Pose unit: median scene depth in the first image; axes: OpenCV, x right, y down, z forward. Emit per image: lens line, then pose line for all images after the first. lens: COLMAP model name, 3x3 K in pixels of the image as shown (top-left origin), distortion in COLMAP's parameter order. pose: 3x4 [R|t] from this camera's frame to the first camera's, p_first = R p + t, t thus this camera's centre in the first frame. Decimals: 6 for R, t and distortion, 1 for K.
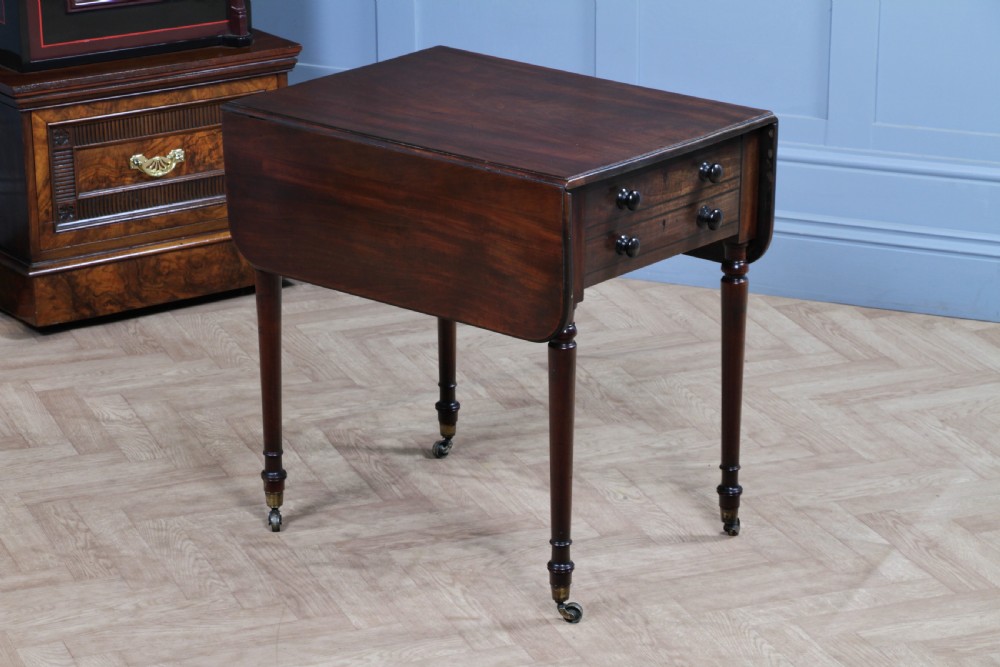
lens RADIAL K [[2999.5, 0, 494.1], [0, 2999.5, 332.0], [0, 0, 1]] dist [0.535411, 0.917316]
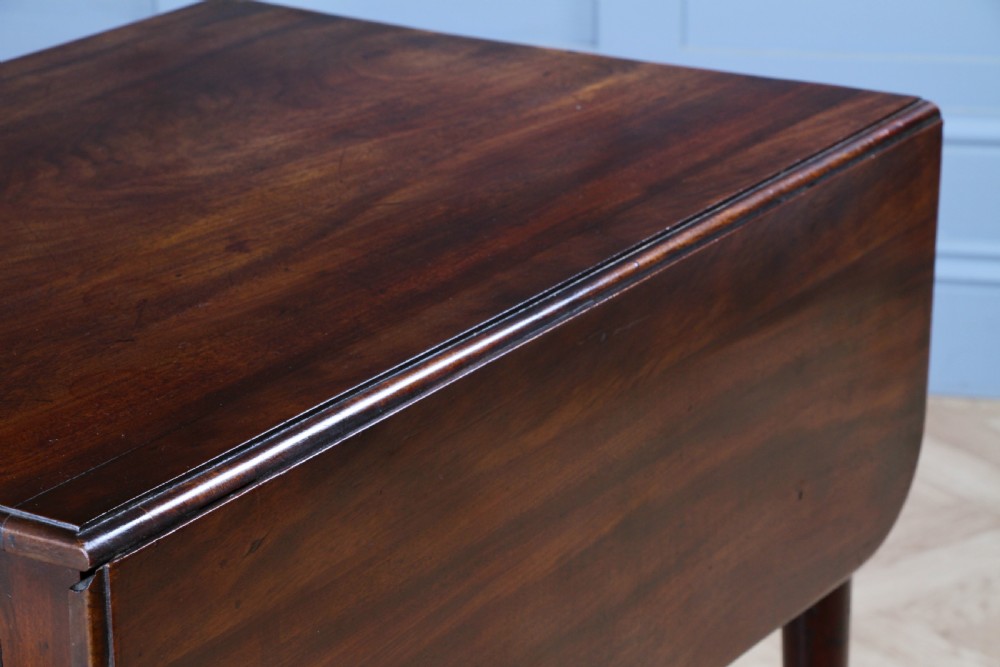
lens RADIAL K [[2885.4, 0, 500.0], [0, 2885.4, 333.5], [0, 0, 1]] dist [0.487762, 1.008897]
pose [[0.978876, -0.078274, 0.188879, -0.011191], [0.072784, 0.996704, 0.035841, -0.043247], [-0.191062, -0.021337, 0.981346, 0.548313]]
